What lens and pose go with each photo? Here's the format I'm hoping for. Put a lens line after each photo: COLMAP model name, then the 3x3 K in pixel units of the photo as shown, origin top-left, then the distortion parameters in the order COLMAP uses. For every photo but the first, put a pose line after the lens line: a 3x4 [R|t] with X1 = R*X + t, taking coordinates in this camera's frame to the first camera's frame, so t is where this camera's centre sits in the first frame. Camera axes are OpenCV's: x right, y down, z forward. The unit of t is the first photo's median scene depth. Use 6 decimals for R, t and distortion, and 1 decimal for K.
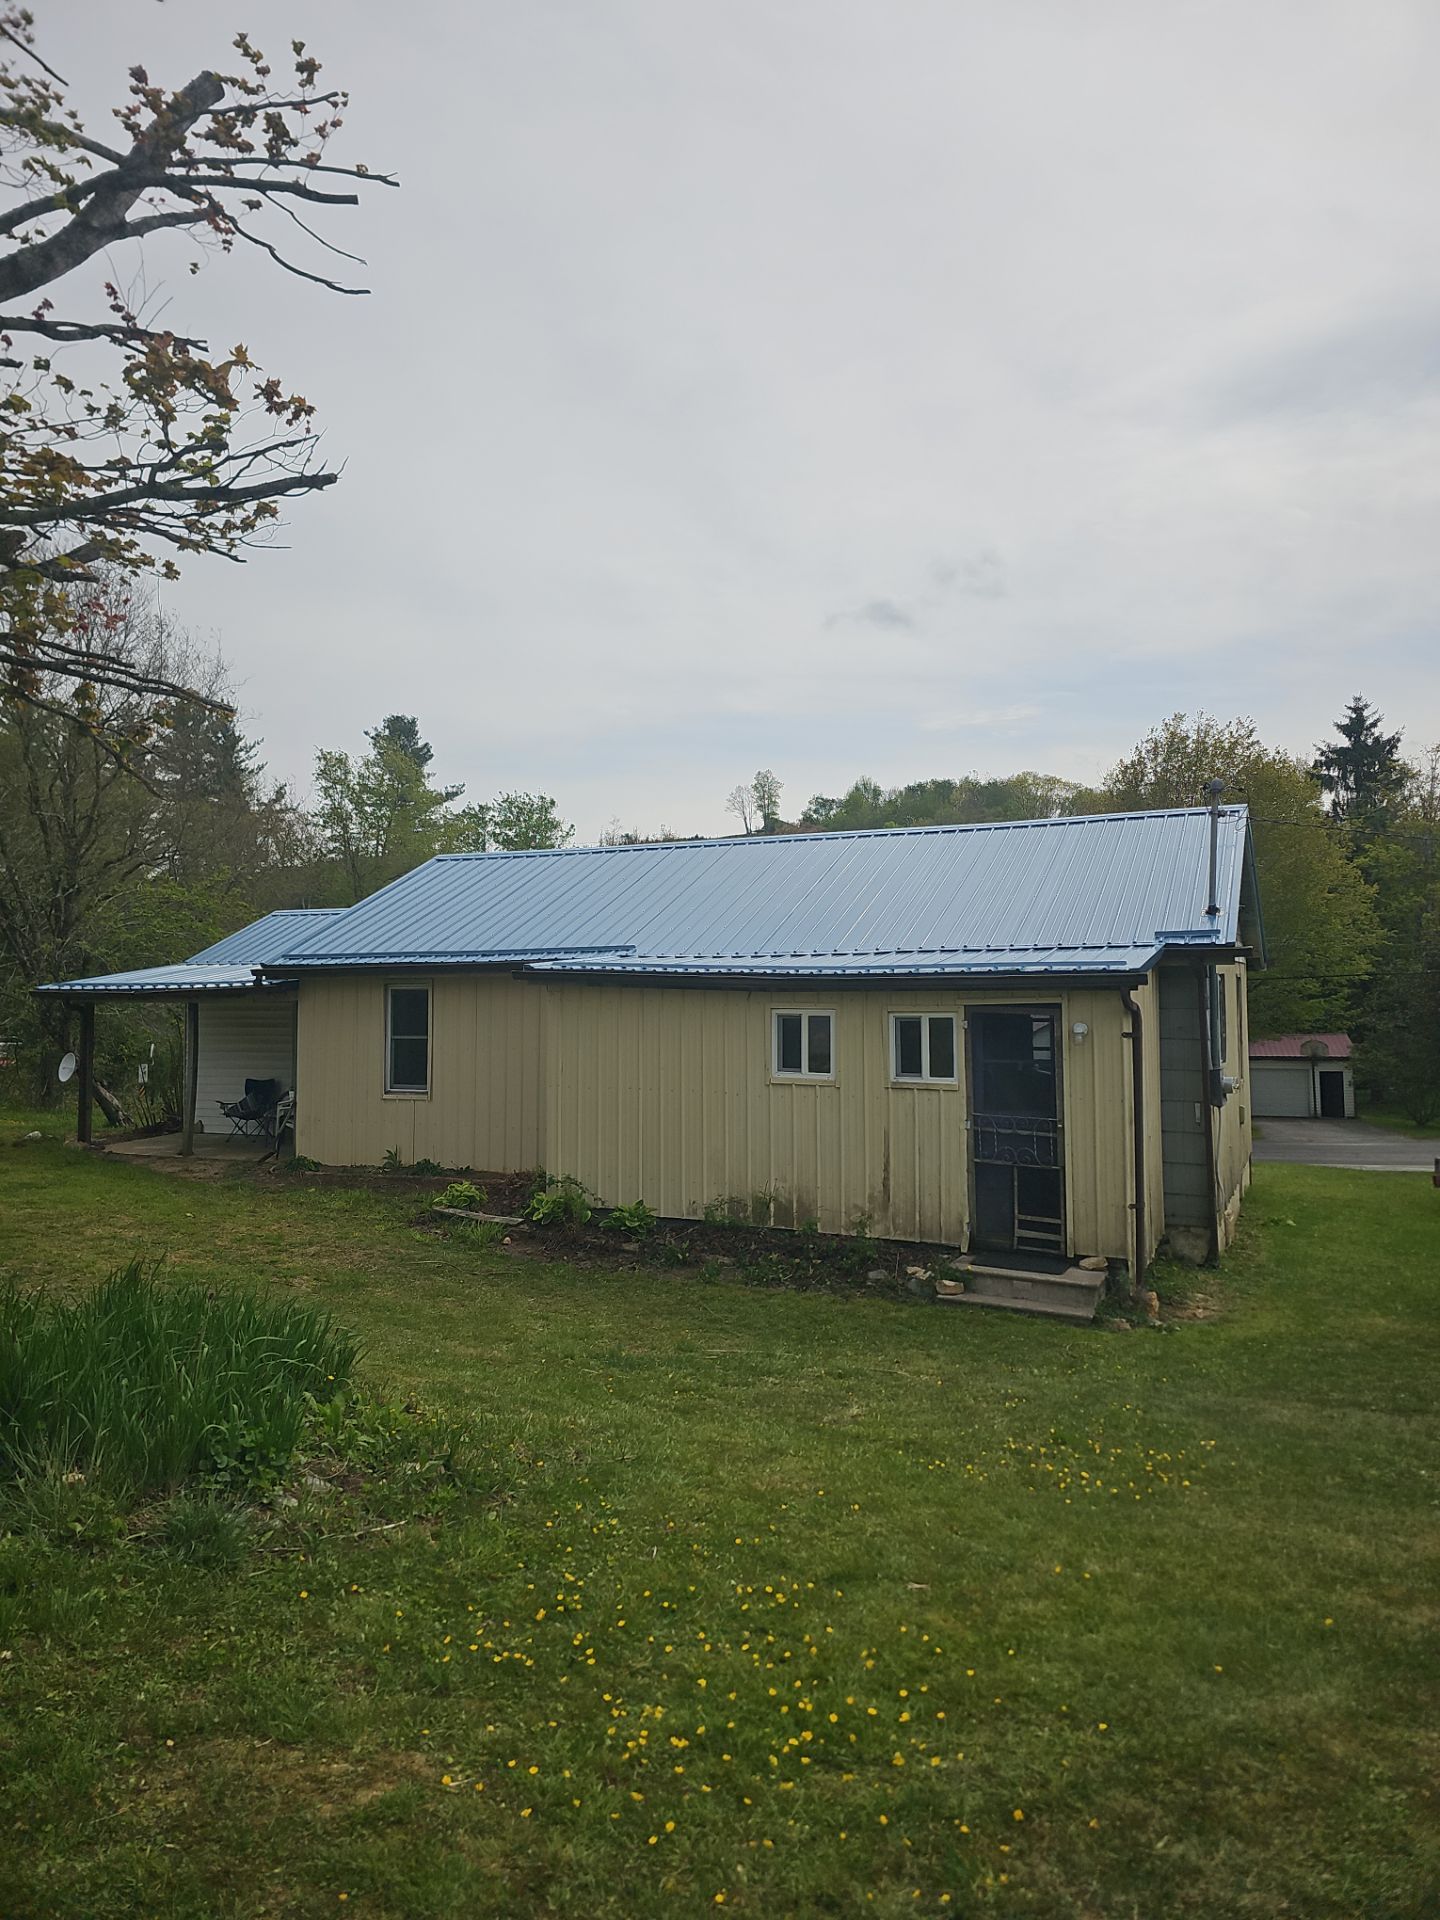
lens RADIAL K [[1477.8, 0, 720.0], [0, 1477.8, 960.0], [0, 0, 1]] dist [0.004089, 0.000882]
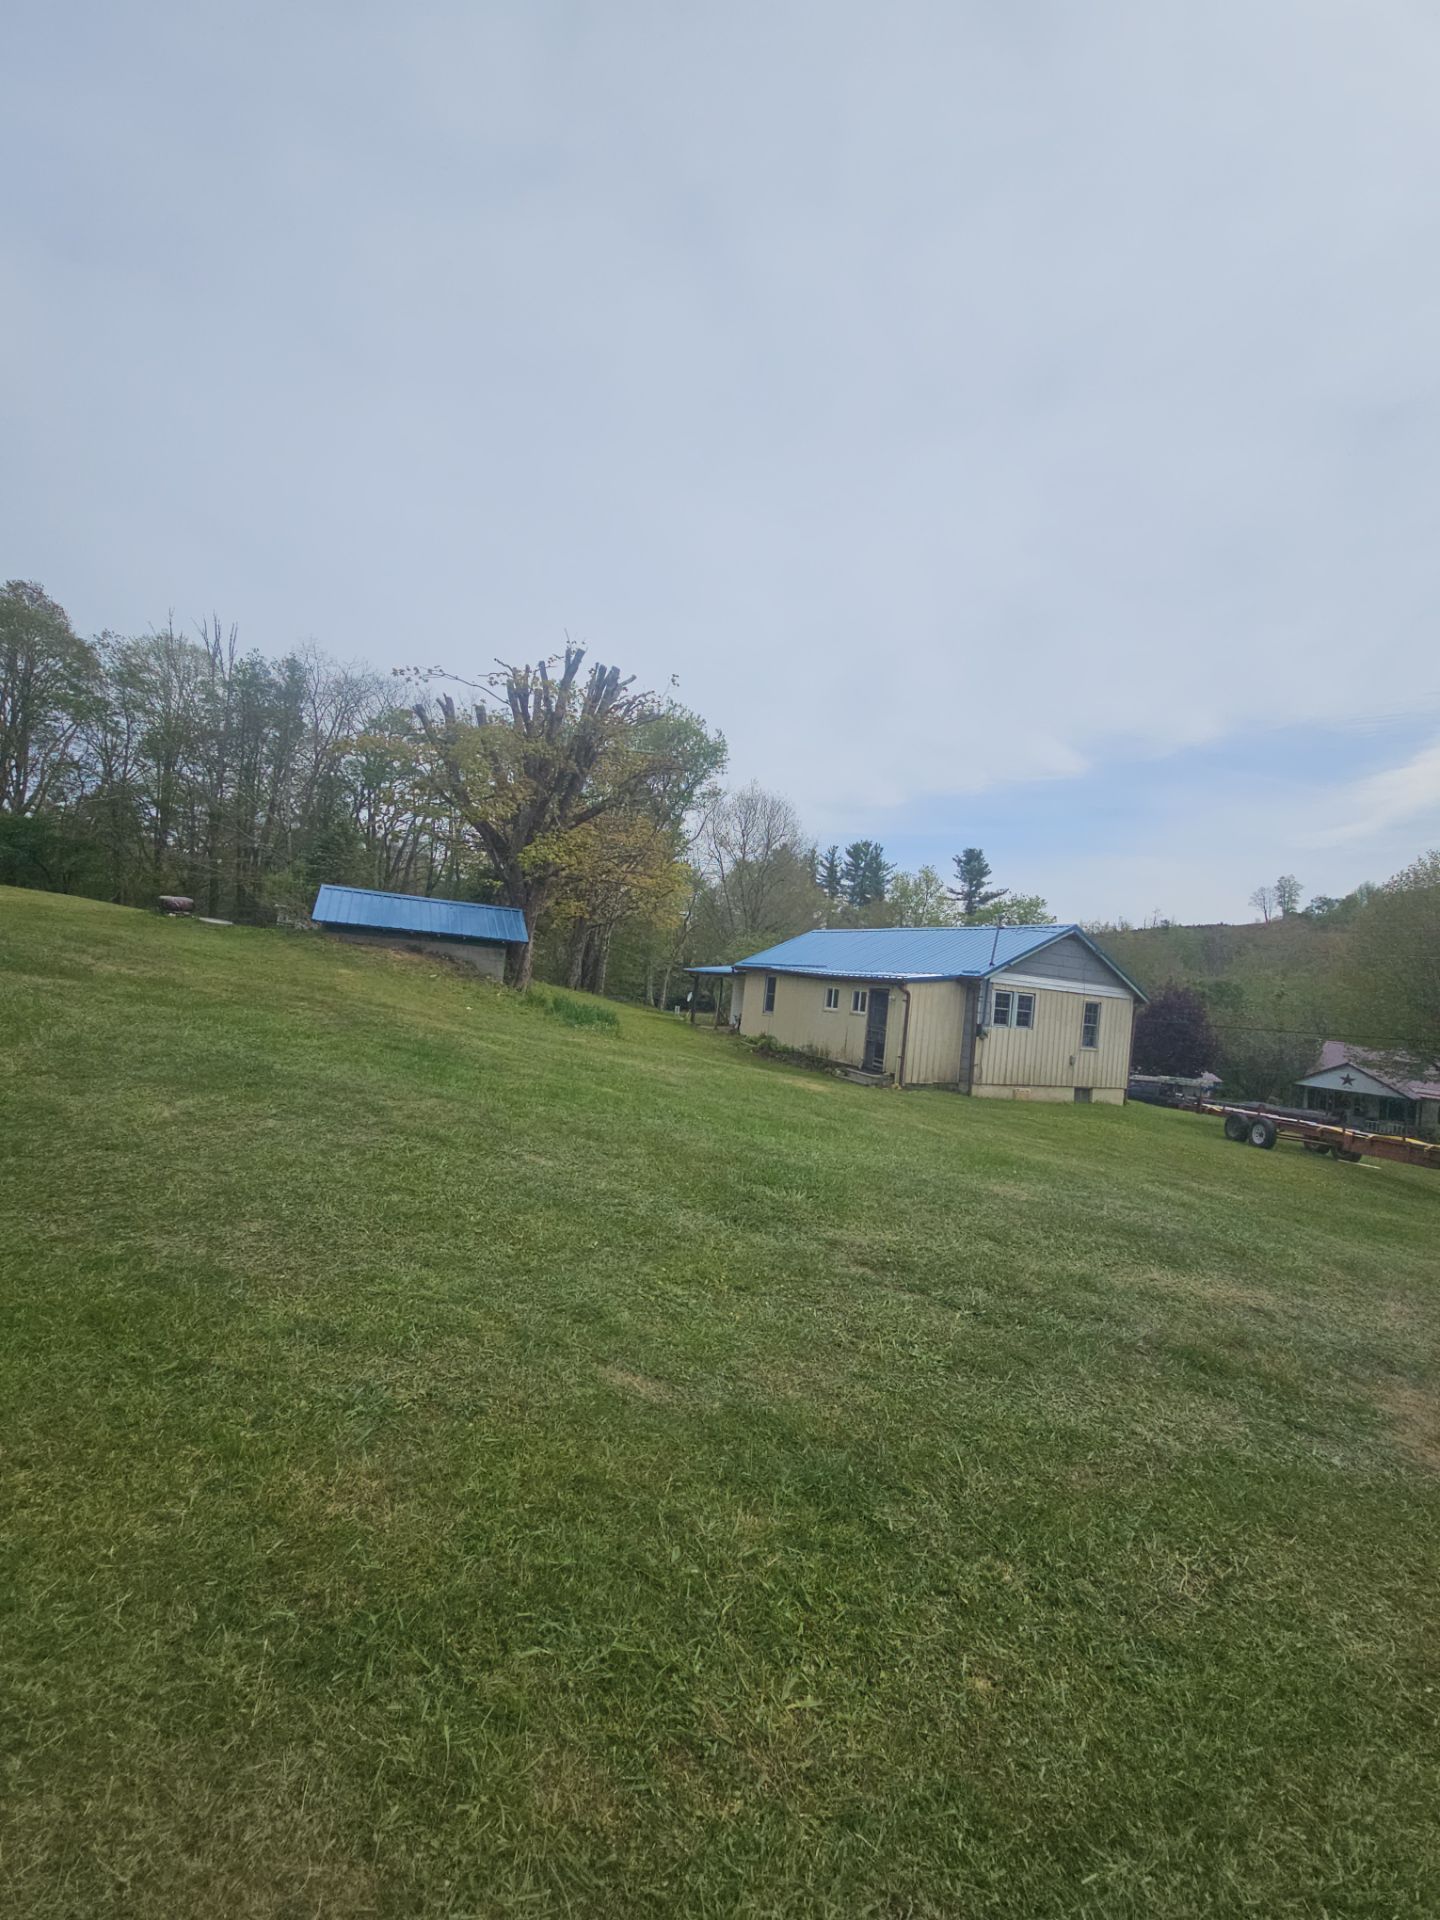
lens RADIAL K [[1477.8, 0, 720.0], [0, 1477.8, 960.0], [0, 0, 1]] dist [0.004089, 0.000882]
pose [[0.765562, 0.056028, -0.640918, 1.801757], [-0.079720, 0.996785, -0.008086, 0.021078], [0.638404, 0.057284, 0.767566, -1.471070]]
